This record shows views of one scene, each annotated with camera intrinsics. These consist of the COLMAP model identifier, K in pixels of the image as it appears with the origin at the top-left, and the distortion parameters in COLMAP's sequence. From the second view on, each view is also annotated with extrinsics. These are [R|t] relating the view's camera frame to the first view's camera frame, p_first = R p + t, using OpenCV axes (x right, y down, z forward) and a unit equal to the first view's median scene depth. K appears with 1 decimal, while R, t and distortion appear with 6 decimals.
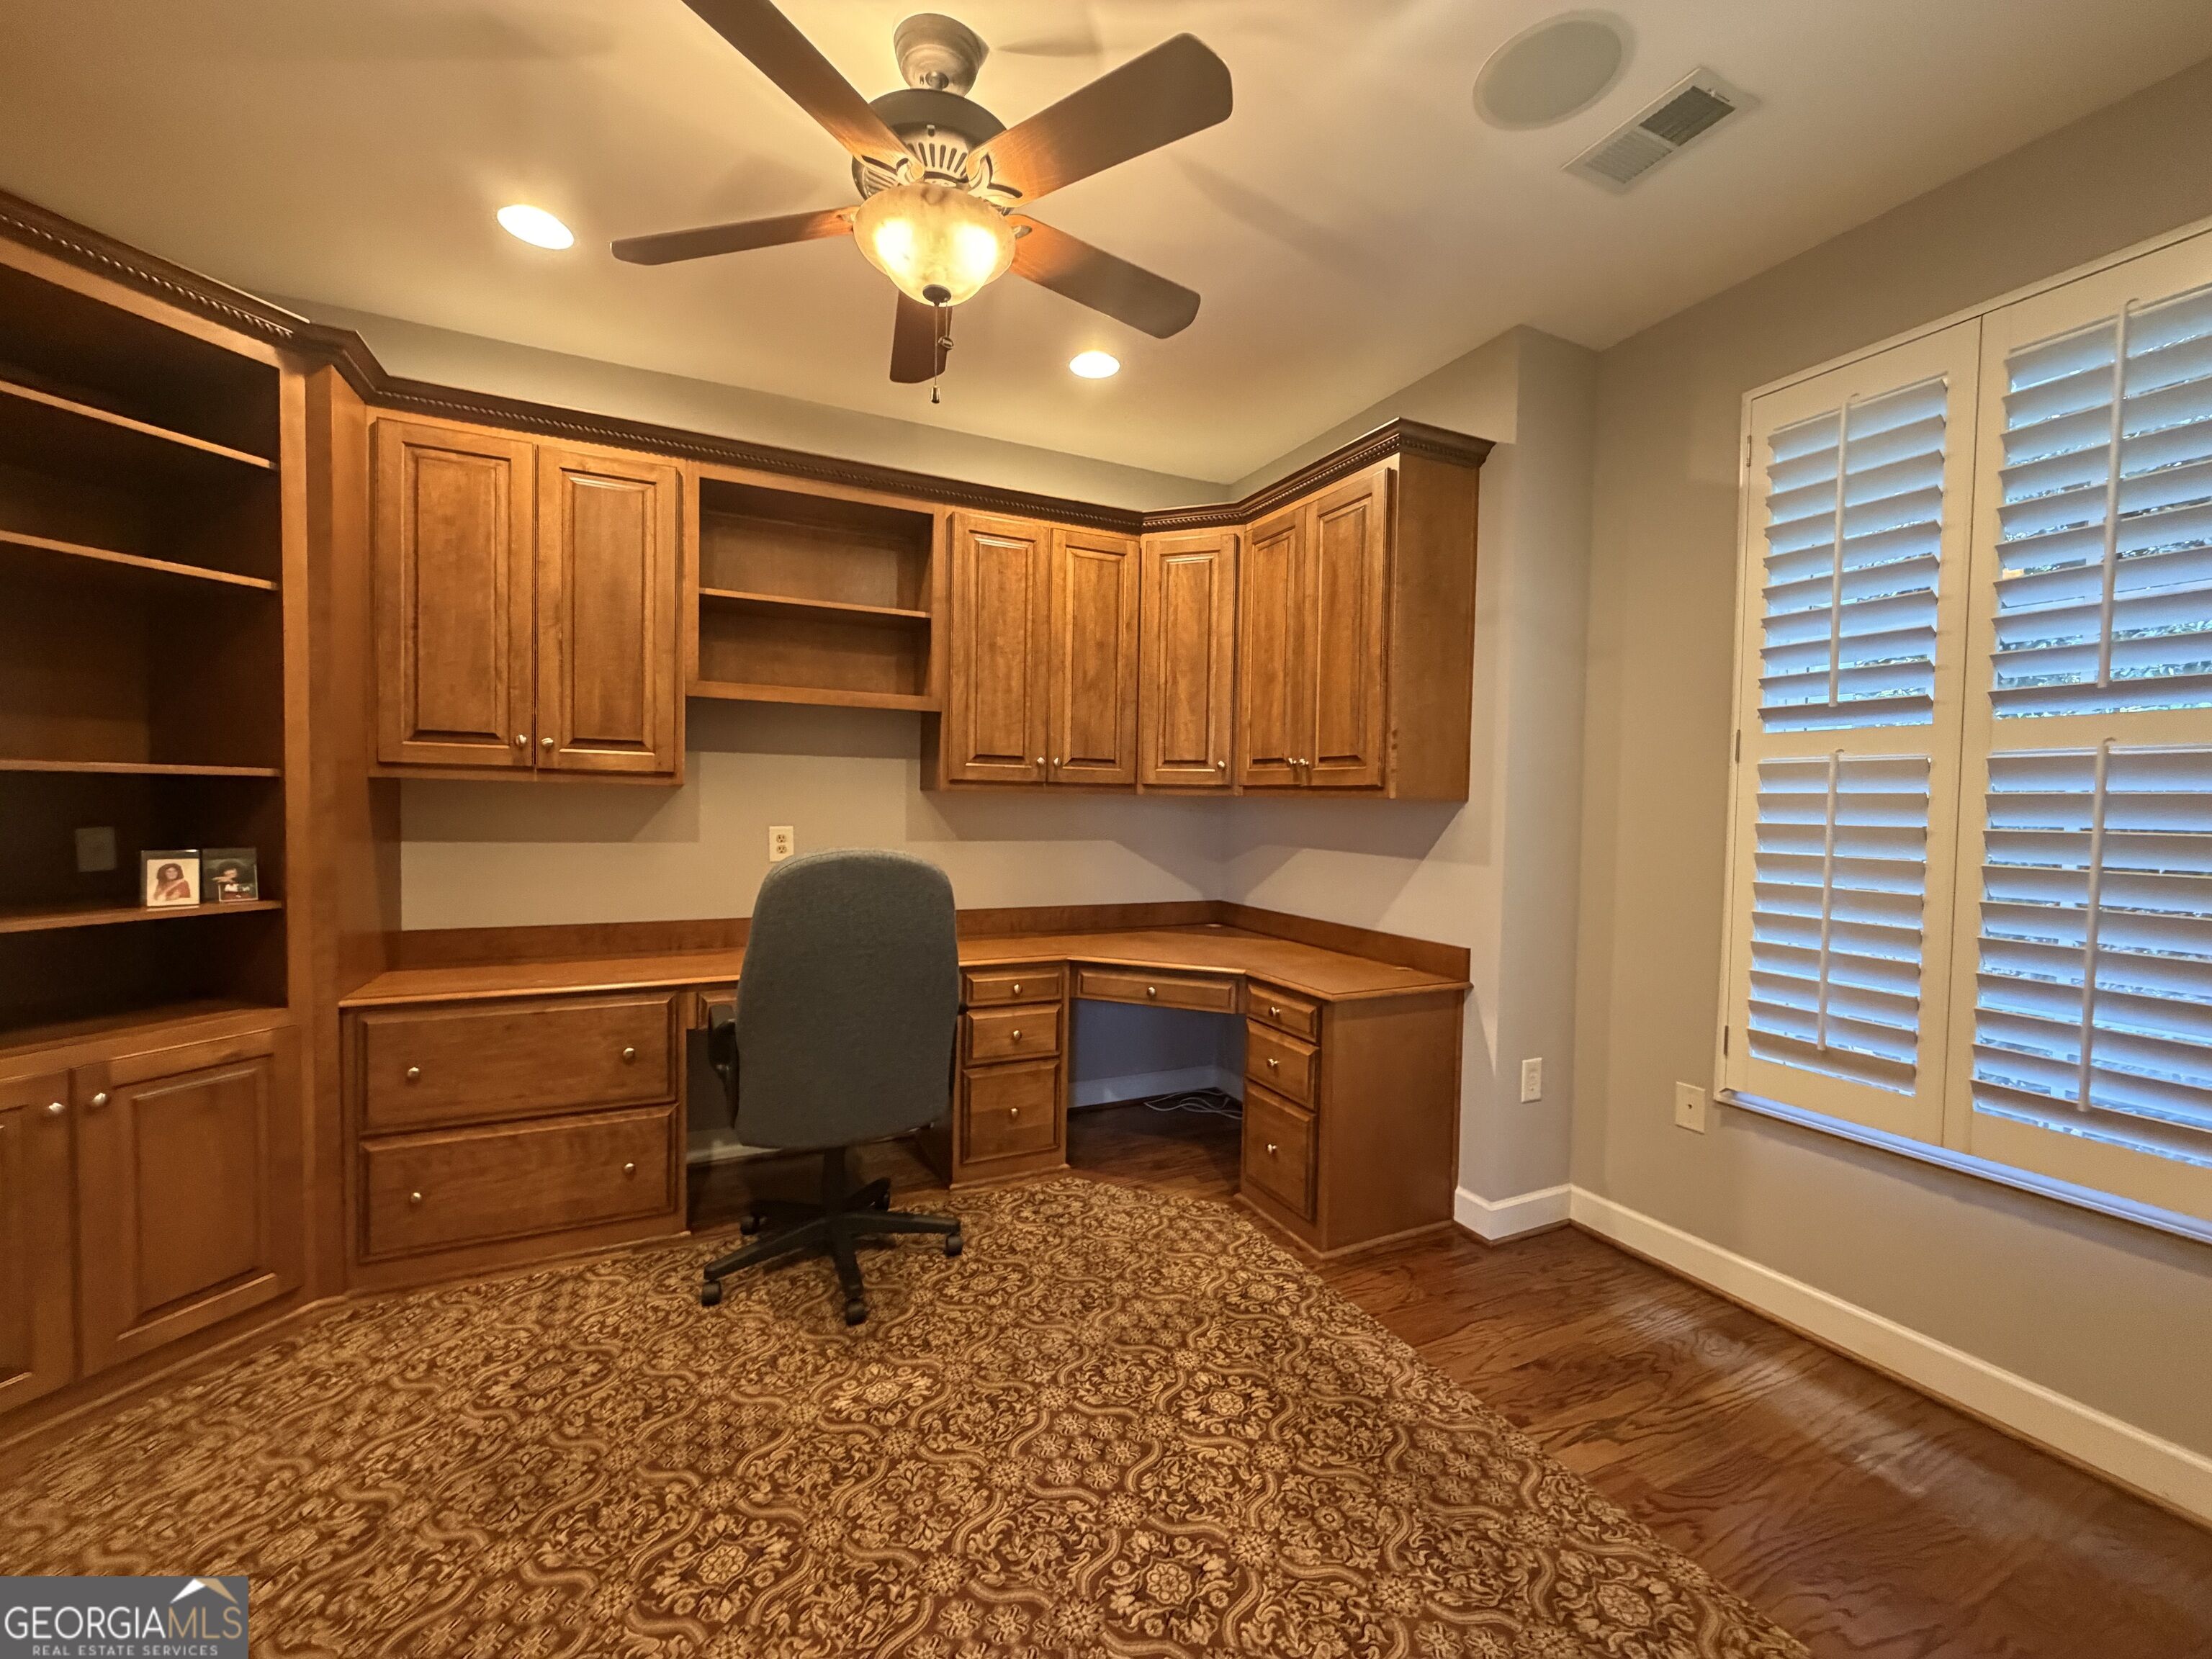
lens RADIAL K [[881.6, 0, 1097.9], [0, 881.6, 828.4], [0, 0, 1]] dist [-0.000966, 0.000195]
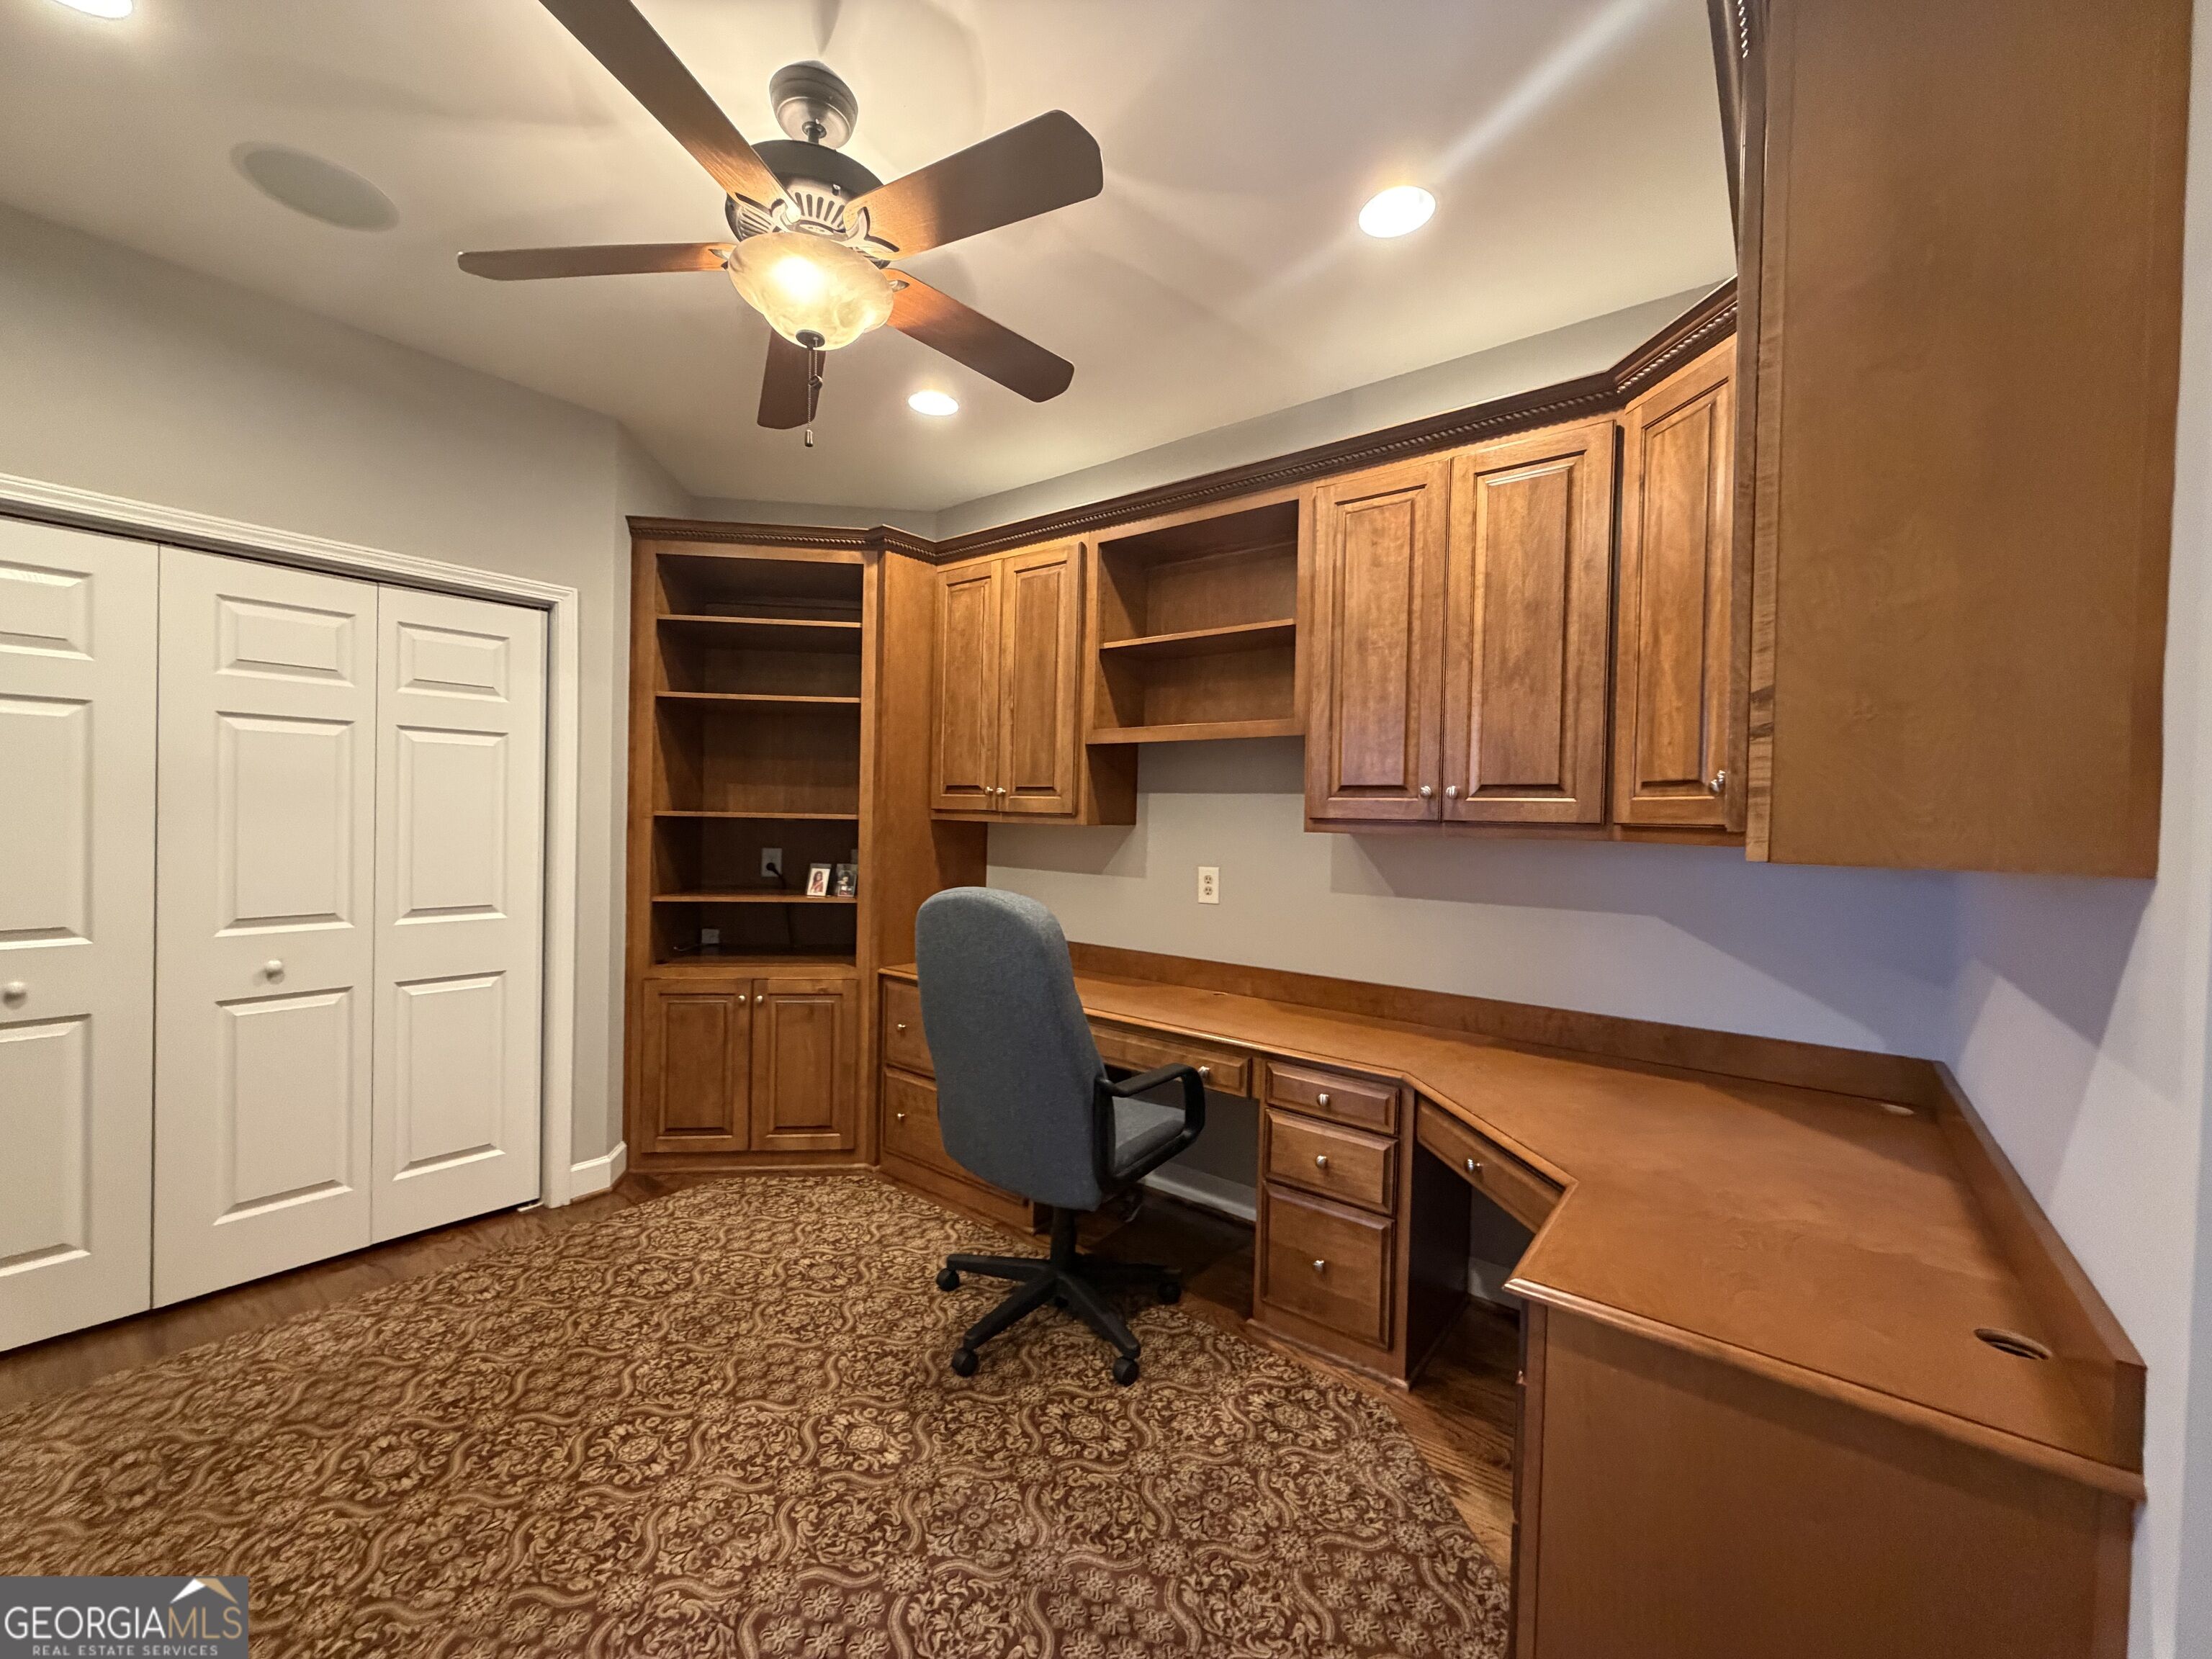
lens RADIAL K [[881.6, 0, 1104.7], [0, 881.6, 828.6], [0, 0, 1]] dist [-0.000966, 0.000195]
pose [[0.446751, 0.005247, -0.894643, 0.578064], [-0.041559, 0.999025, -0.014894, -0.032033], [0.893693, 0.043834, 0.446533, 0.582551]]
